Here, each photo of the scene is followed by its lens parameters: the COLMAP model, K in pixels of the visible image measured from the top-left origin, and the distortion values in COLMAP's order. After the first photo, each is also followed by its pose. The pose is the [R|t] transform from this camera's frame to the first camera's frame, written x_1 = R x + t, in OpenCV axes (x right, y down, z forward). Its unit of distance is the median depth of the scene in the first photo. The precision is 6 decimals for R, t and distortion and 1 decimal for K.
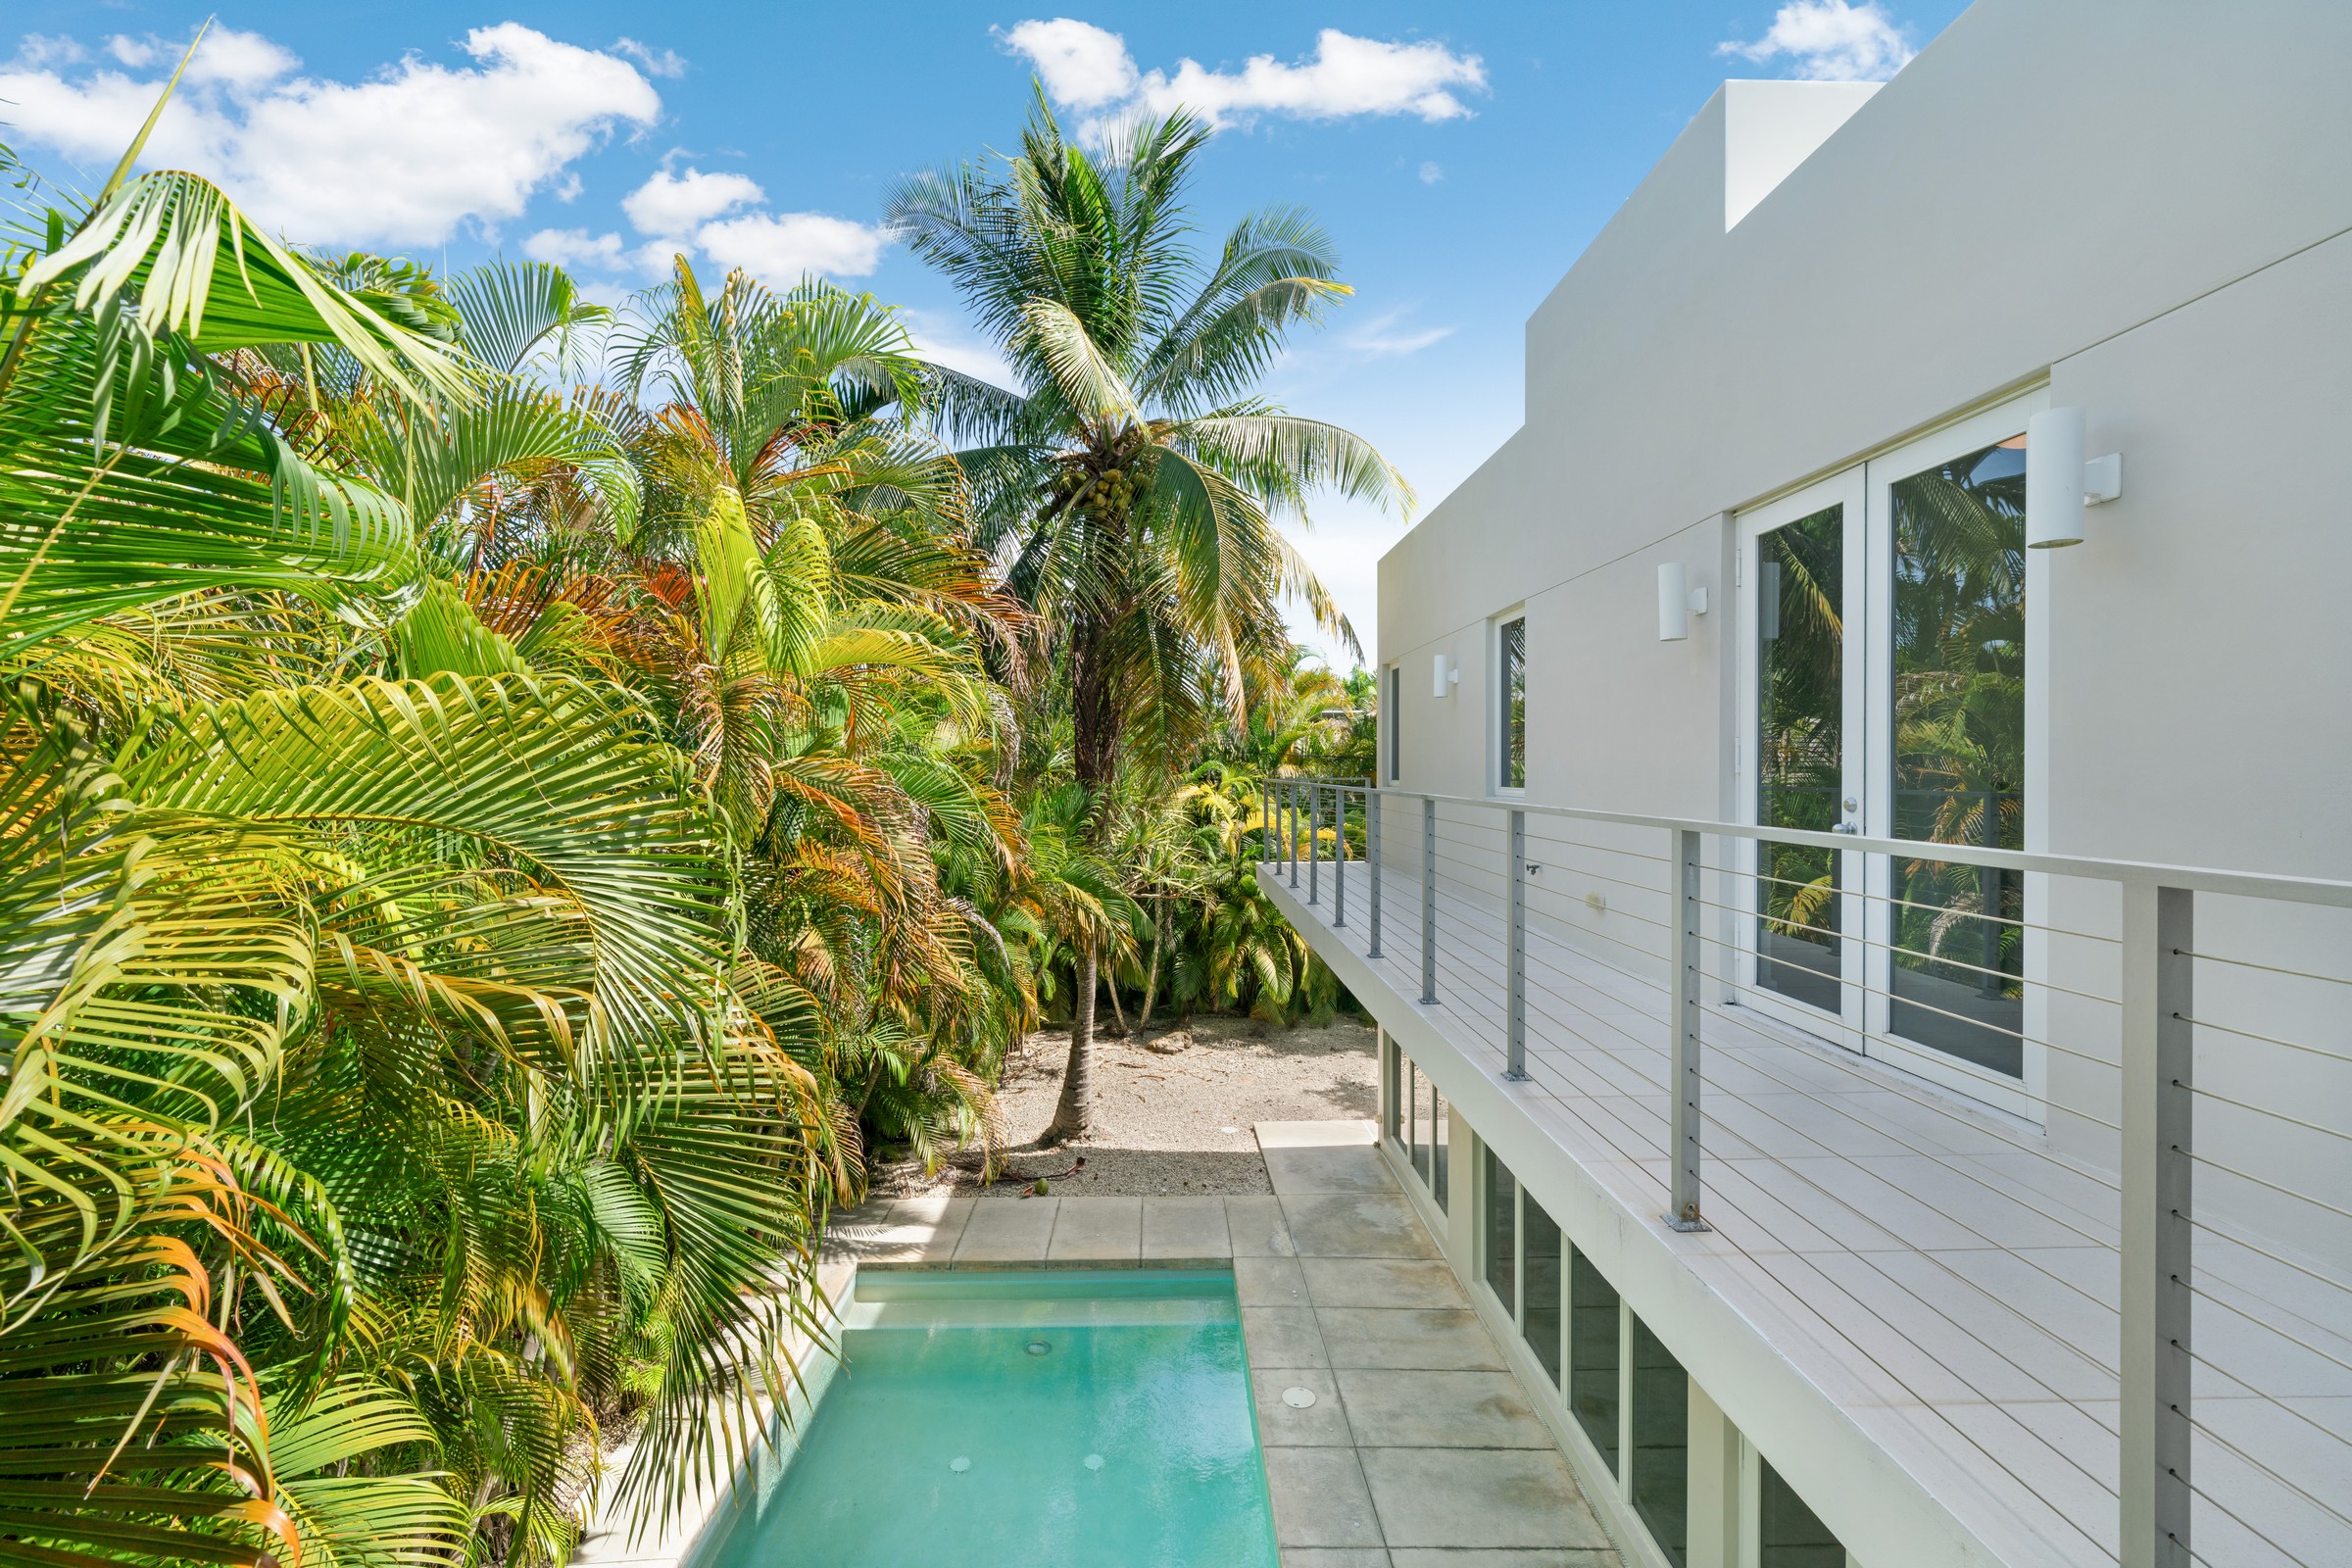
lens RADIAL K [[1018.8, 0, 1169.5], [0, 1018.8, 776.2], [0, 0, 1]] dist [0.005828, 0.000411]
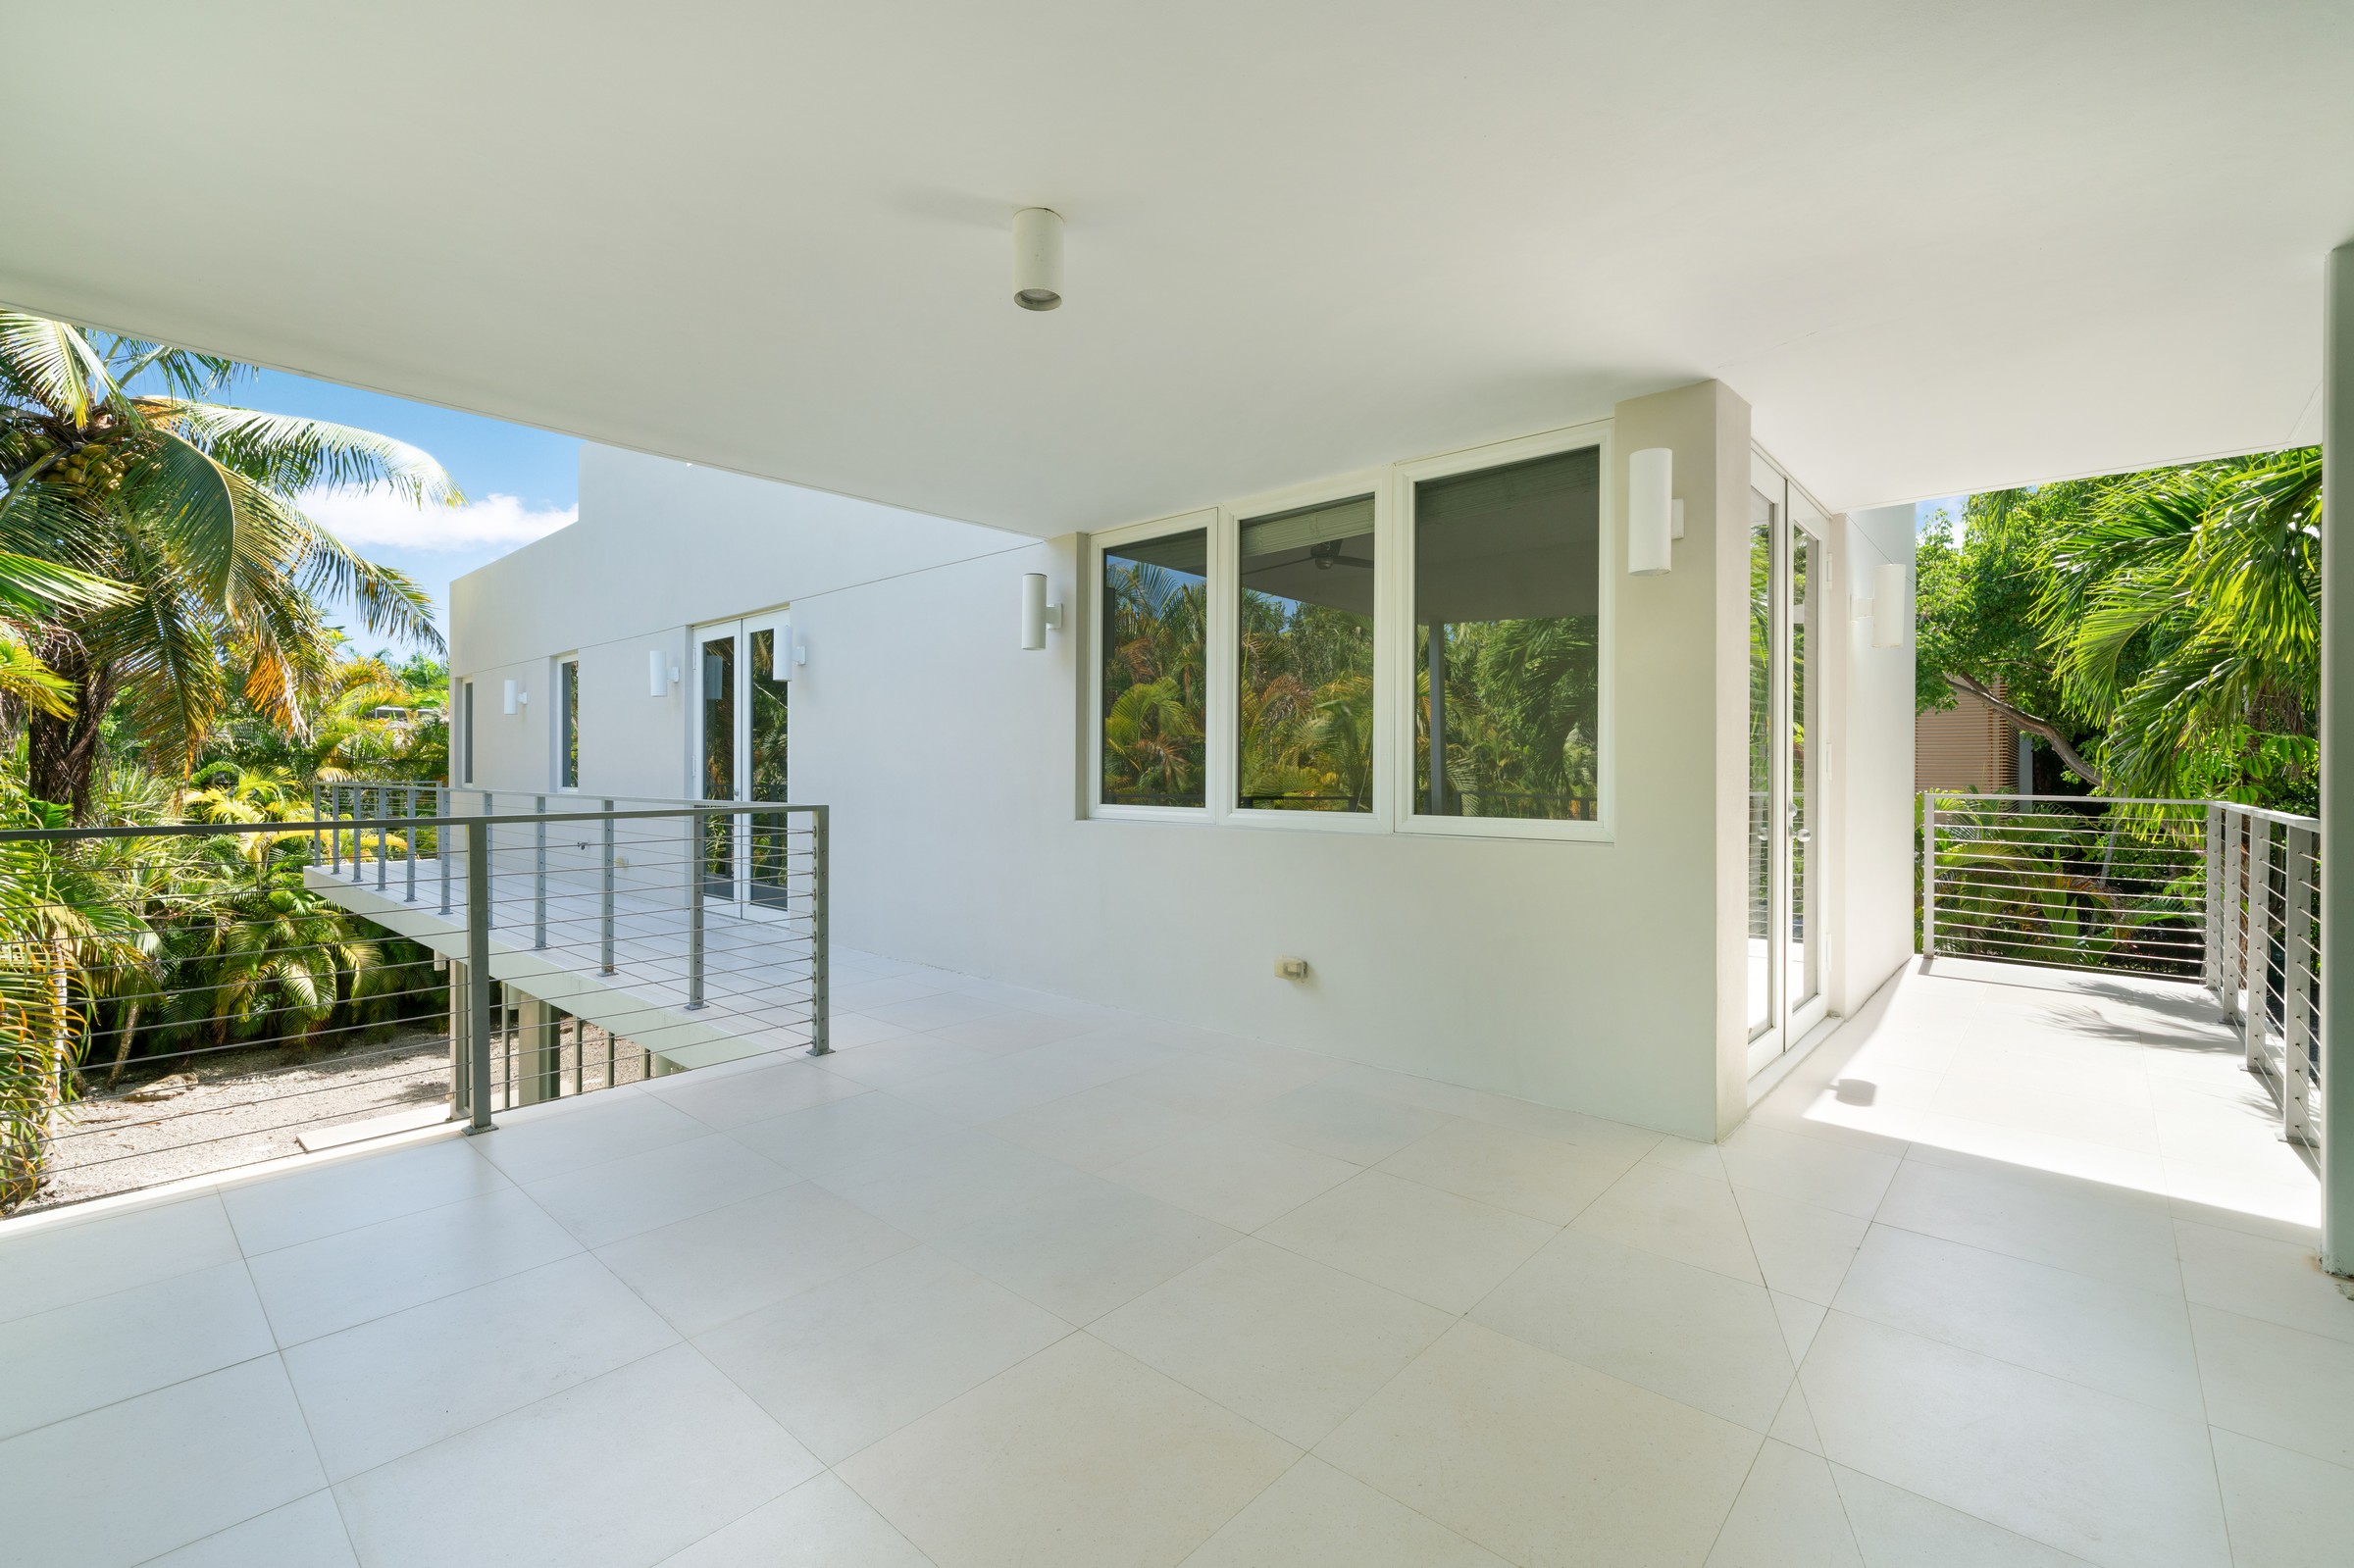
lens RADIAL K [[1019.6, 0, 1170.5], [0, 1019.6, 776.2], [0, 0, 1]] dist [0.005828, 0.000411]
pose [[0.686756, -0.004164, 0.726876, -0.043252], [0.005331, 0.999986, 0.000692, -0.000066], [-0.726868, 0.003400, 0.686769, -0.220533]]
